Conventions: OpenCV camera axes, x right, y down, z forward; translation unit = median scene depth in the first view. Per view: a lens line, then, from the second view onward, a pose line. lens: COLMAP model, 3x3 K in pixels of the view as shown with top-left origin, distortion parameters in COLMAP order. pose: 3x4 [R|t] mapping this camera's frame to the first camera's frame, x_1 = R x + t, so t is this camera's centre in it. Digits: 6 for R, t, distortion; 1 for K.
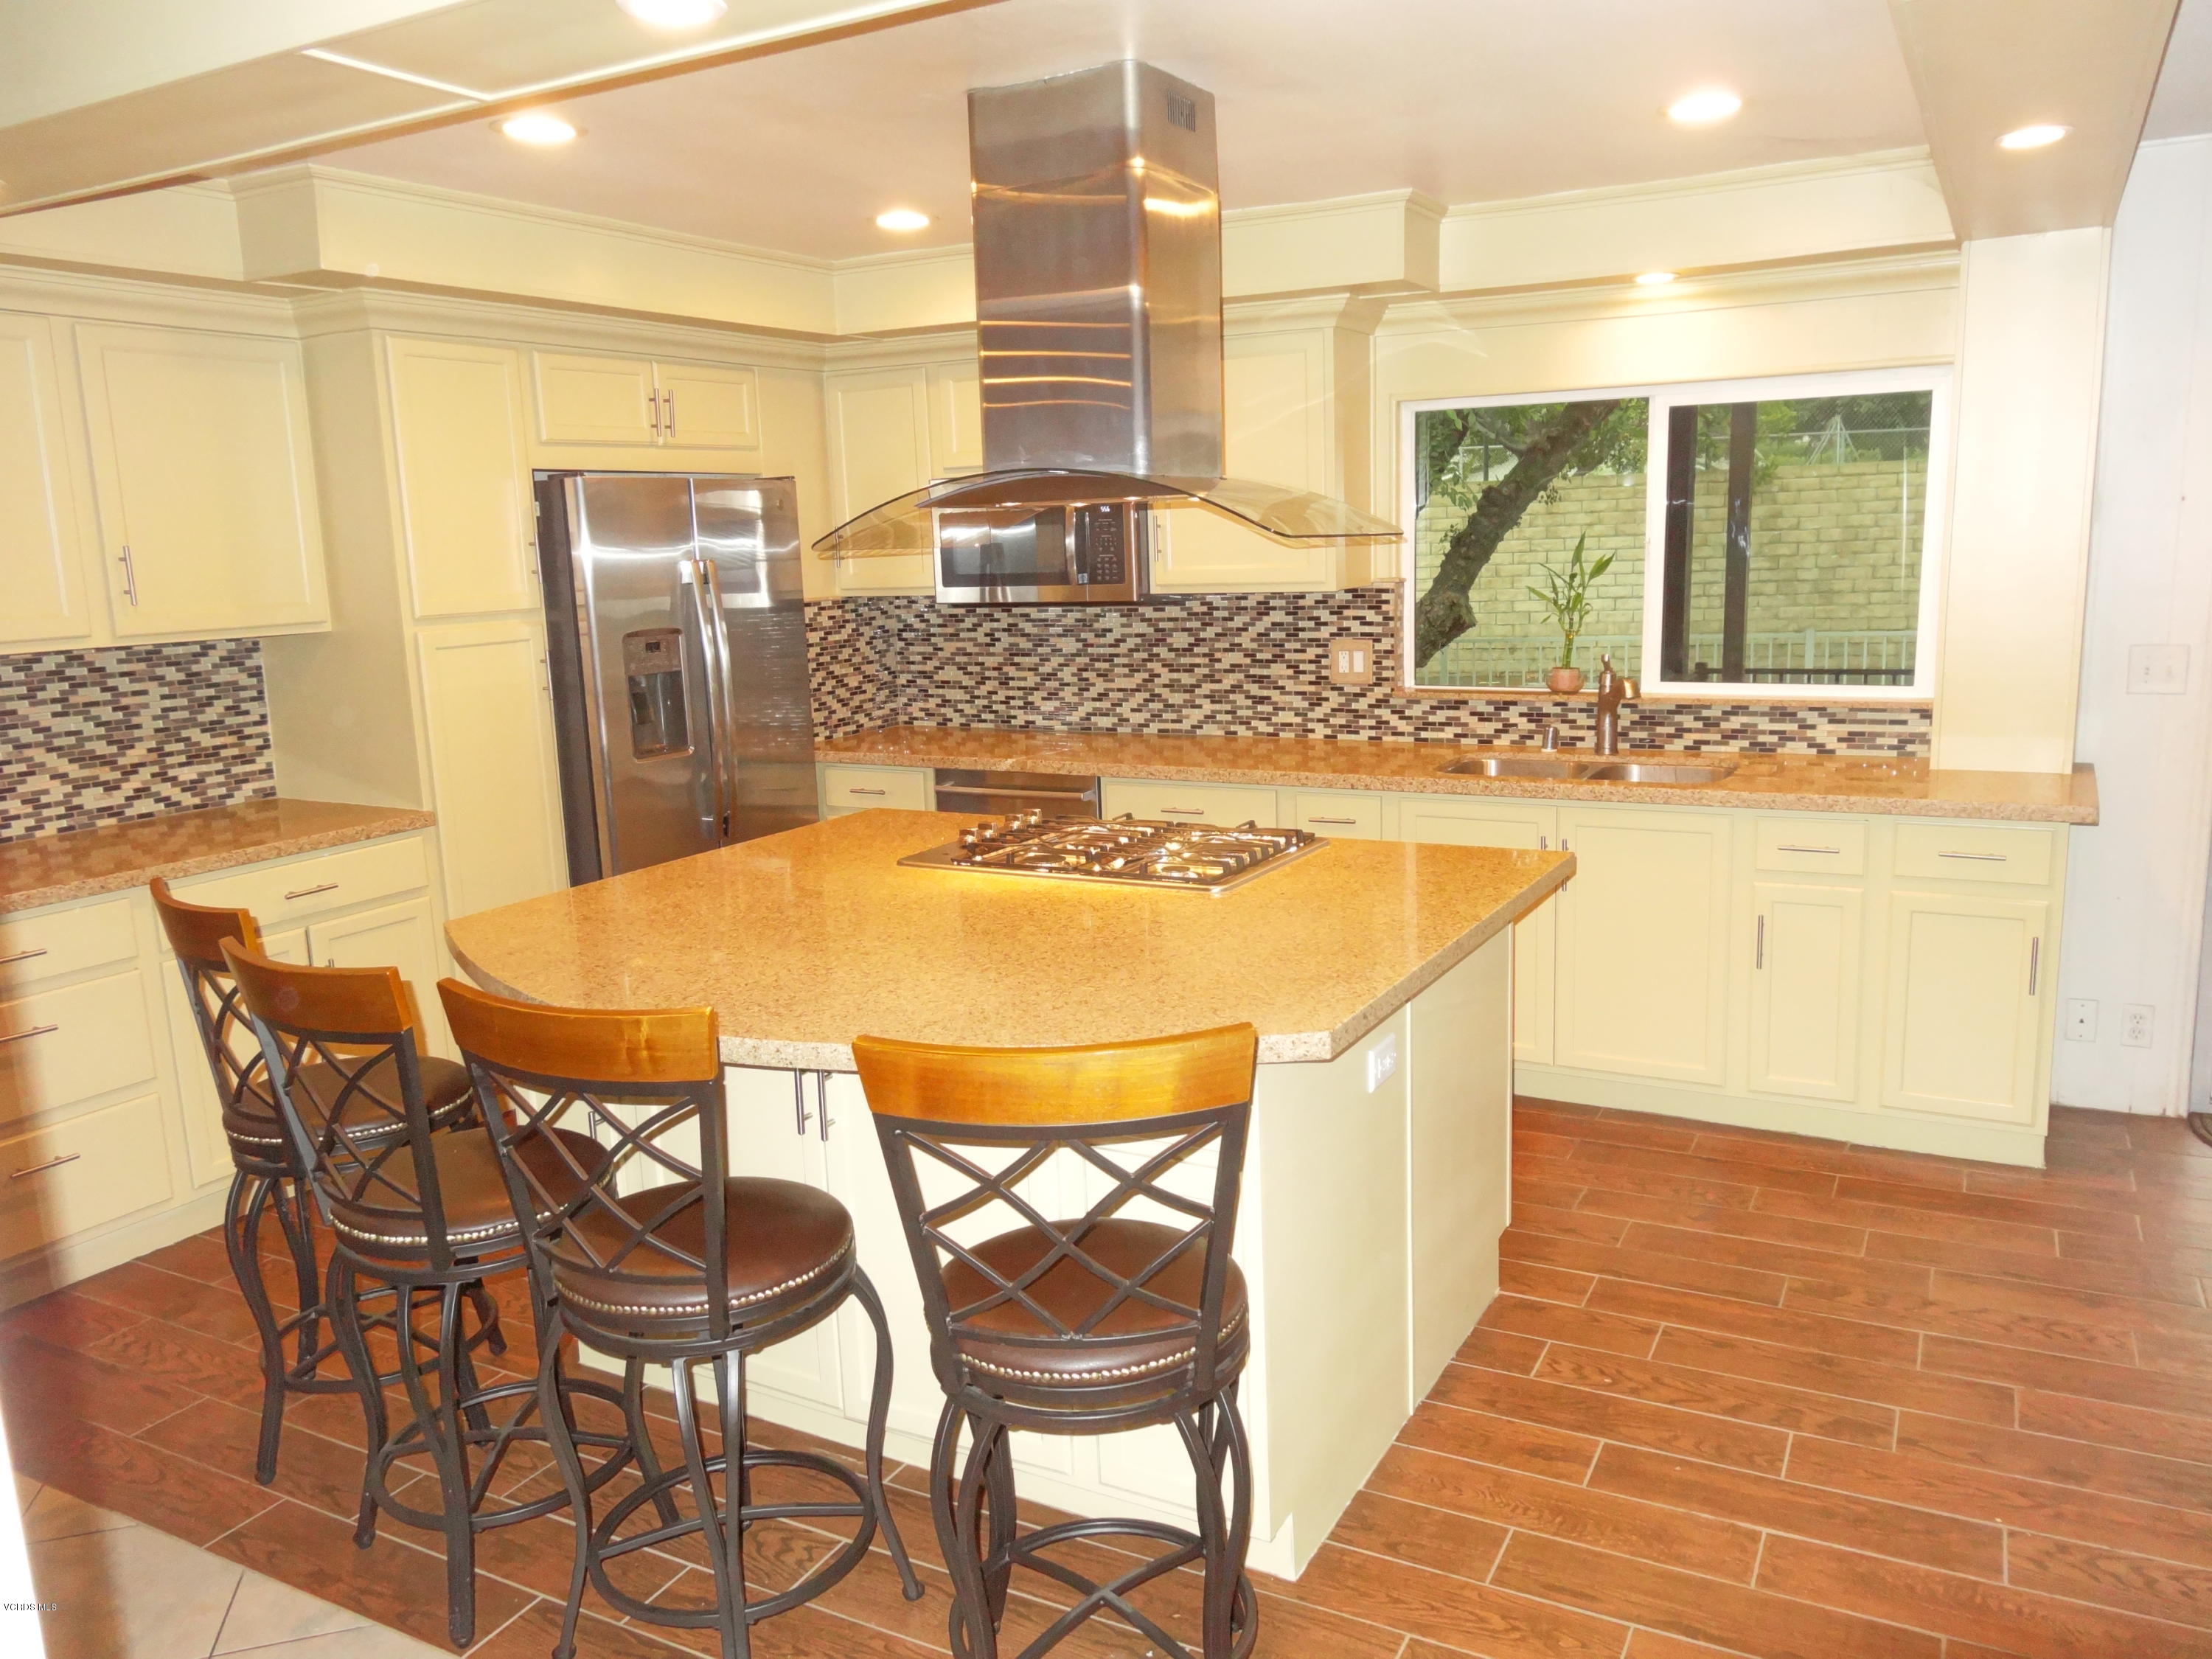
lens RADIAL K [[1630.4, 0, 1122.8], [0, 1630.4, 835.5], [0, 0, 1]] dist [-0.009268, 0.010668]
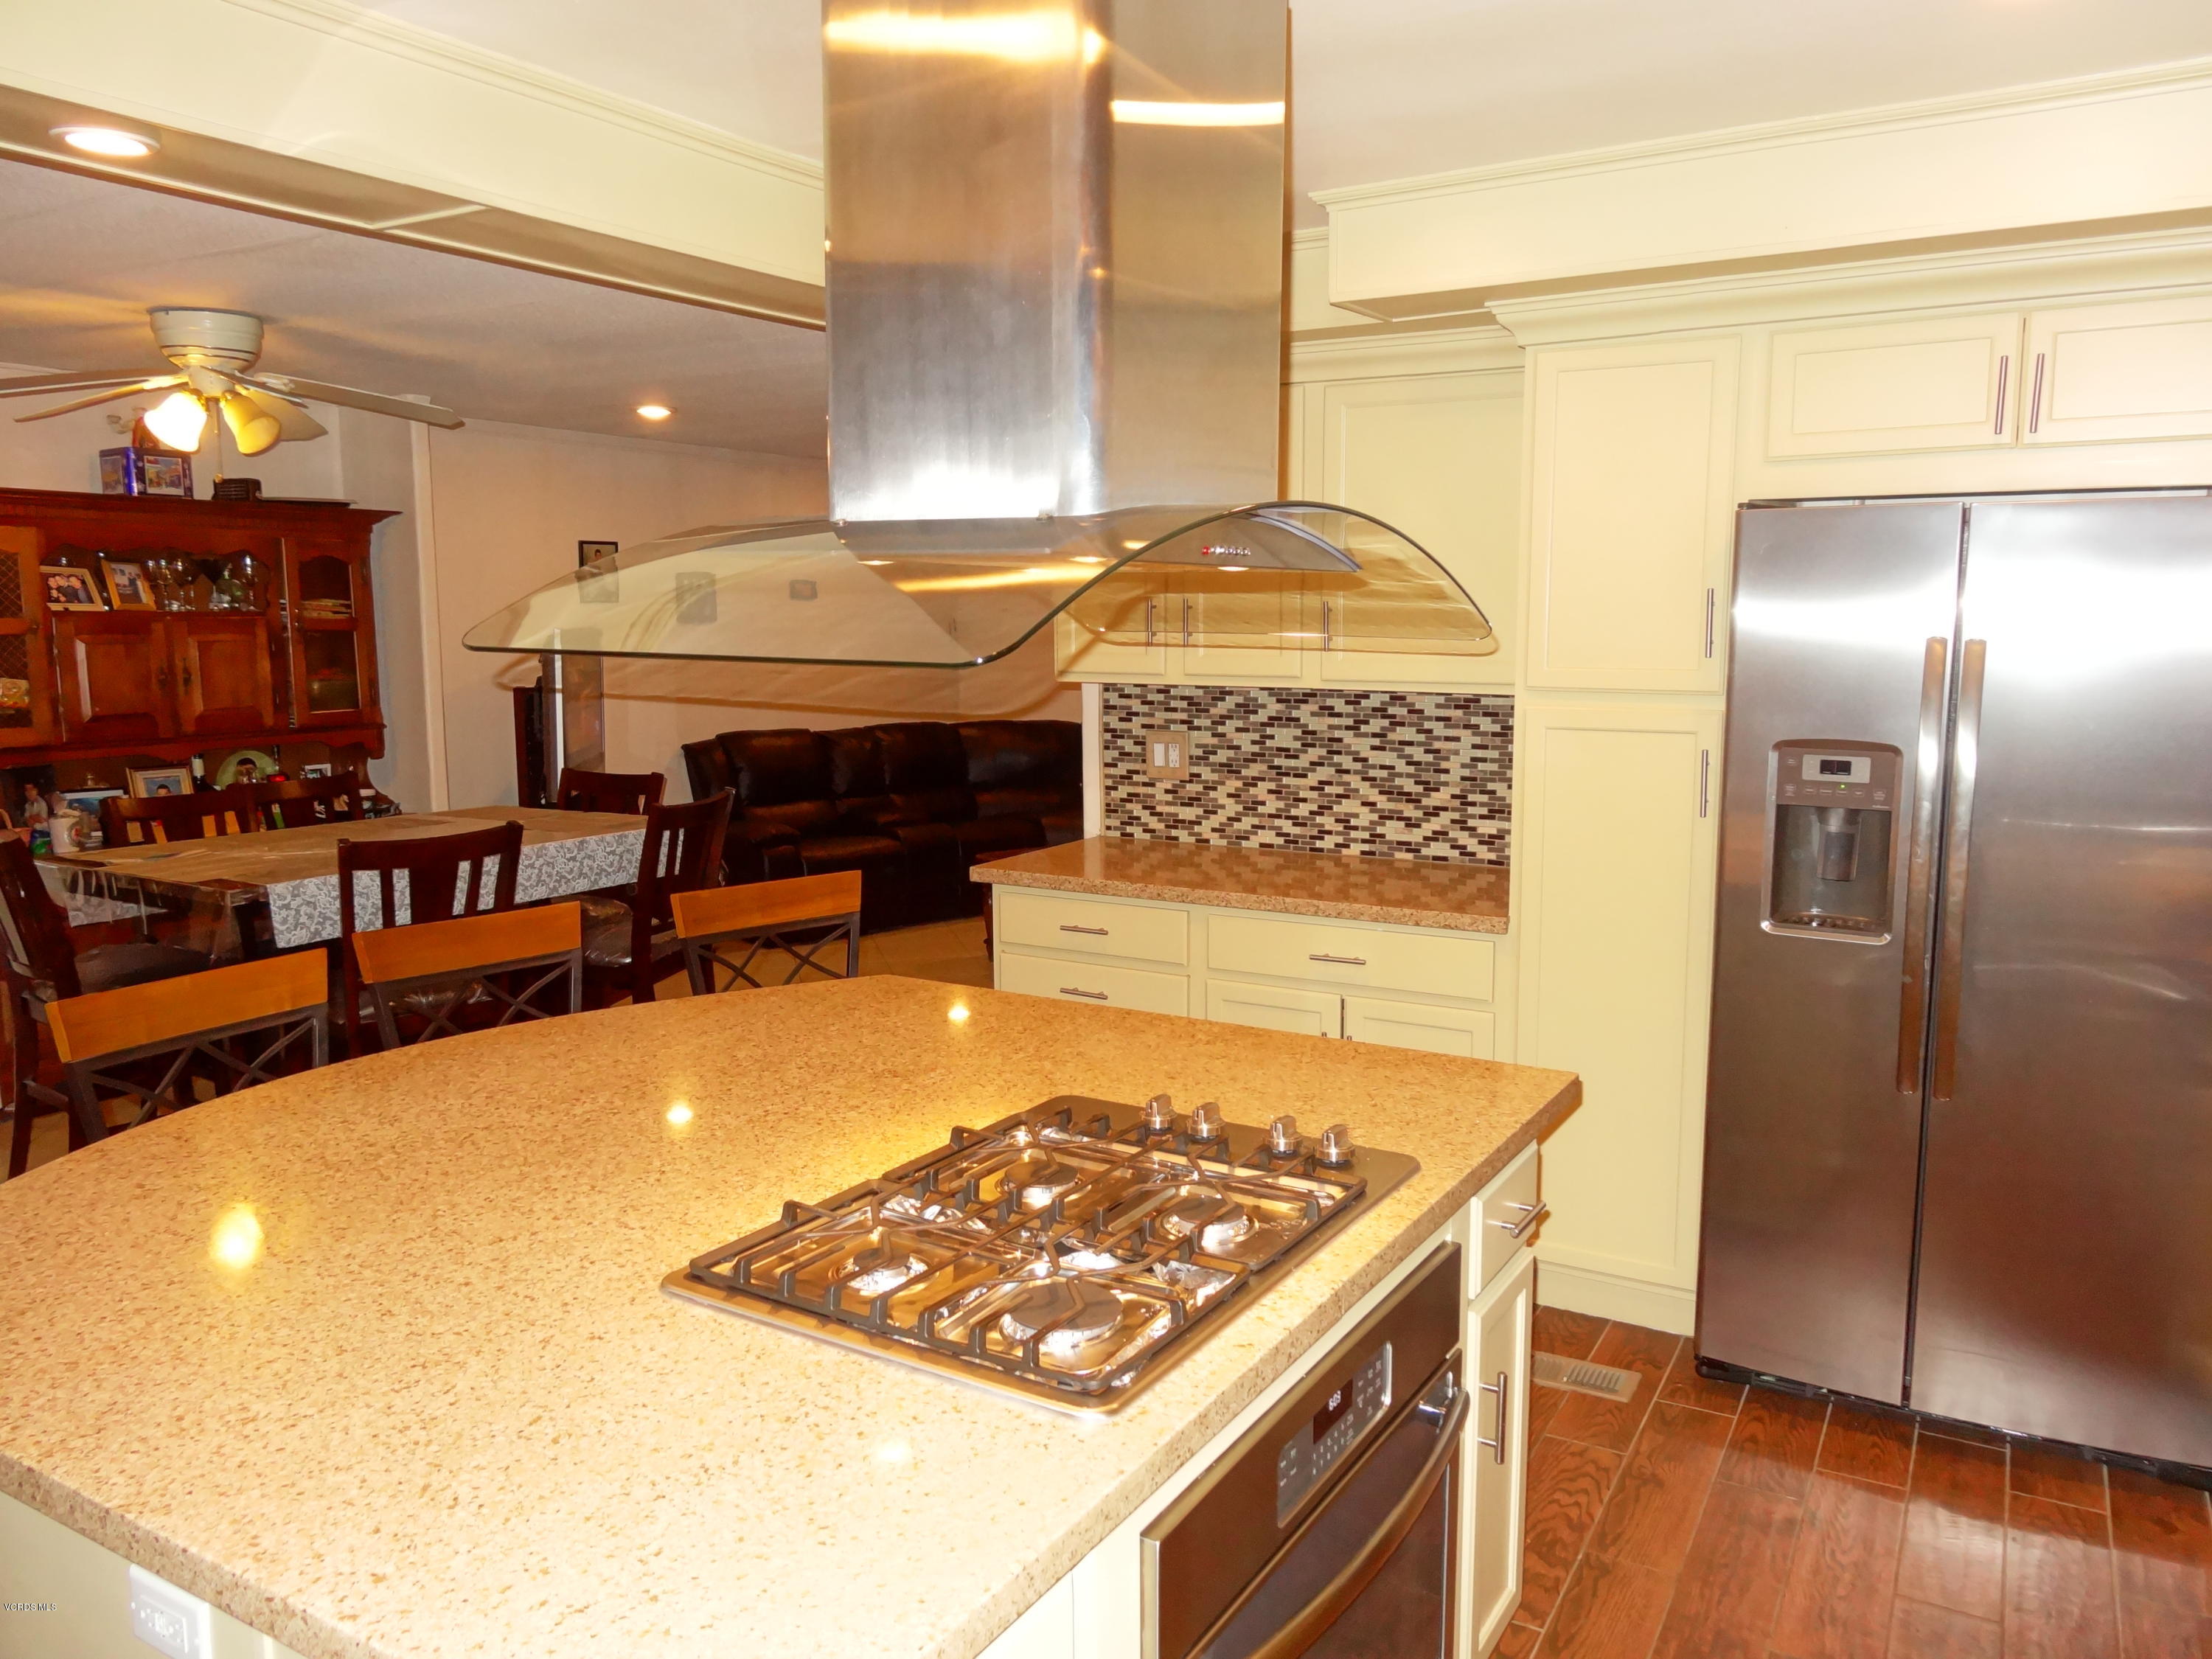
lens RADIAL K [[1630.4, 0, 1107.1], [0, 1630.4, 829.8], [0, 0, 1]] dist [-0.009268, 0.010668]
pose [[-0.032080, 0.167556, -0.985341, 0.337653], [-0.180206, 0.968722, 0.170597, -0.139062], [0.983106, 0.183037, -0.000882, 0.669319]]
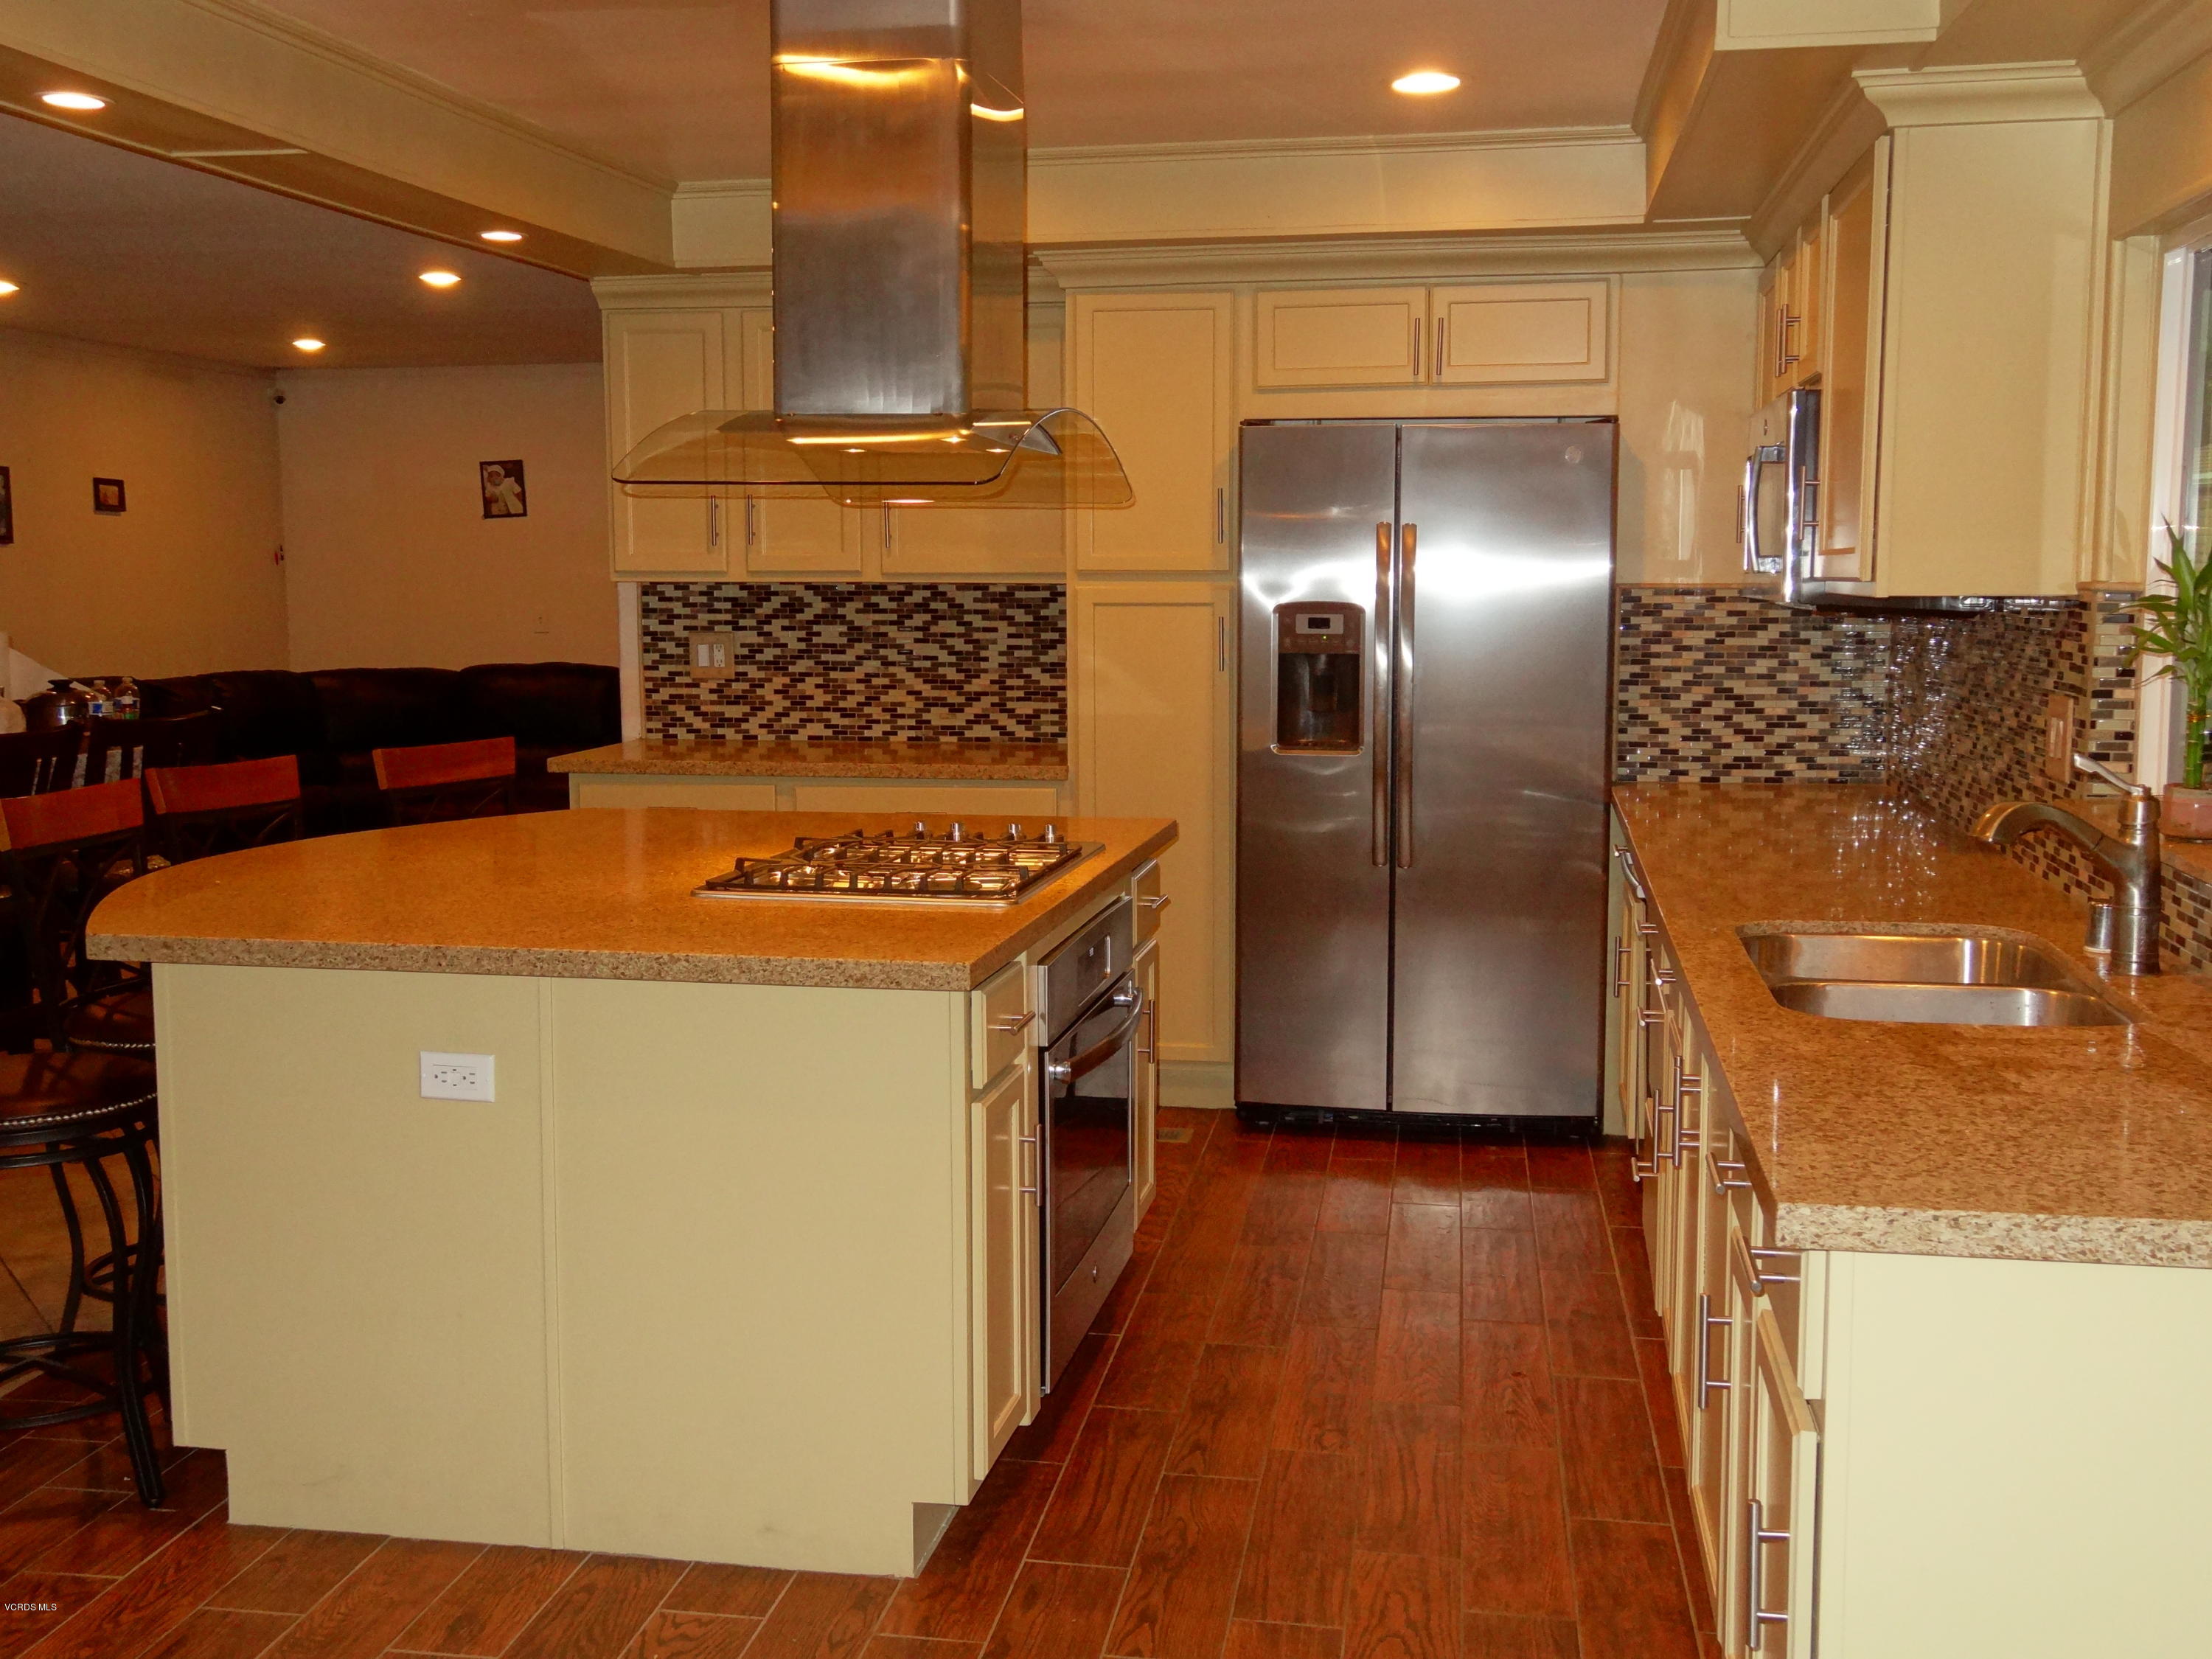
lens RADIAL K [[2247.3, 0, 1118.7], [0, 2247.3, 827.9], [0, 0, 1]] dist [0.006896, 0.000000]
pose [[0.326414, 0.142175, -0.934473, 0.736290], [-0.183551, 0.979338, 0.084886, -0.084809], [0.927234, 0.143816, 0.345766, 0.475321]]
